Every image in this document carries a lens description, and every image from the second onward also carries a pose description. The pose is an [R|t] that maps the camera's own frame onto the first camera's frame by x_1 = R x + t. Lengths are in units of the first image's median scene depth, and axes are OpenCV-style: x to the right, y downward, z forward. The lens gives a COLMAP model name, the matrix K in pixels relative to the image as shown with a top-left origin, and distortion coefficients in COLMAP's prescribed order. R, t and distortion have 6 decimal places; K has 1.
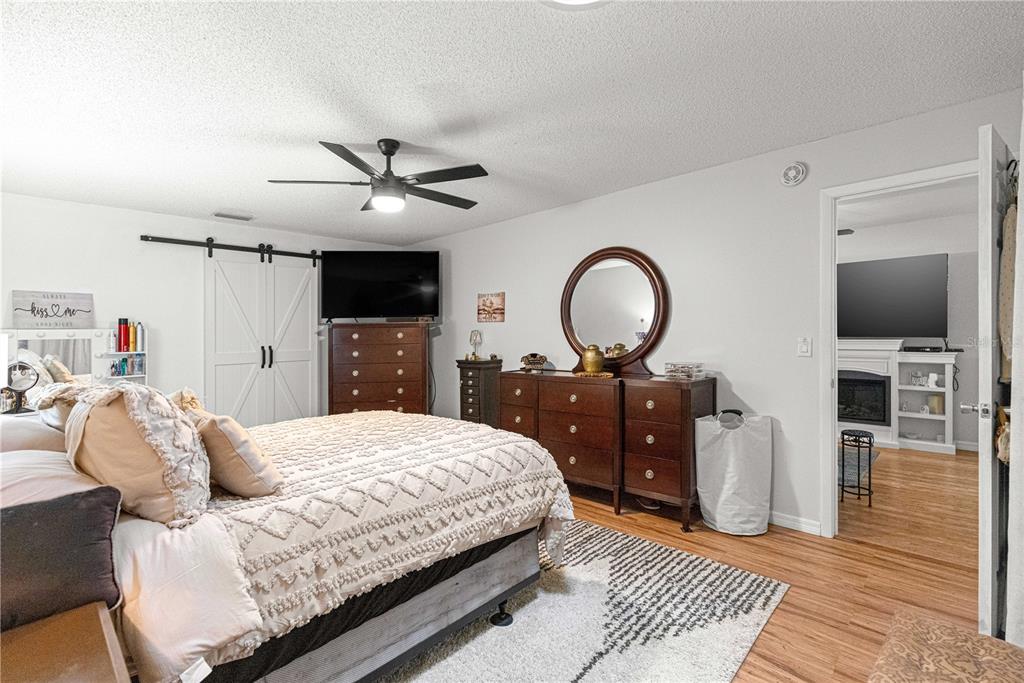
lens RADIAL K [[467.8, 0, 514.0], [0, 467.8, 334.9], [0, 0, 1]] dist [0.010304, 0.000017]
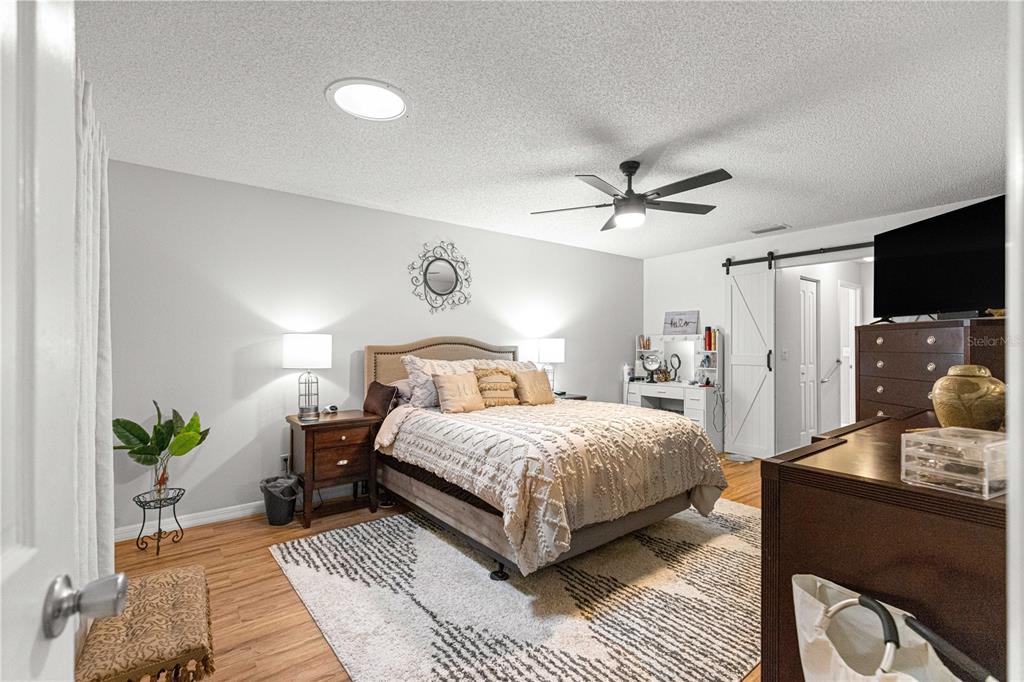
lens RADIAL K [[458.9, 0, 519.9], [0, 458.9, 340.4], [0, 0, 1]] dist [0.002825, -0.000434]
pose [[-0.138591, 0.007094, -0.990324, 0.881460], [-0.000211, 0.999974, 0.007193, -0.006332], [0.990350, 0.001206, -0.138586, 0.947268]]
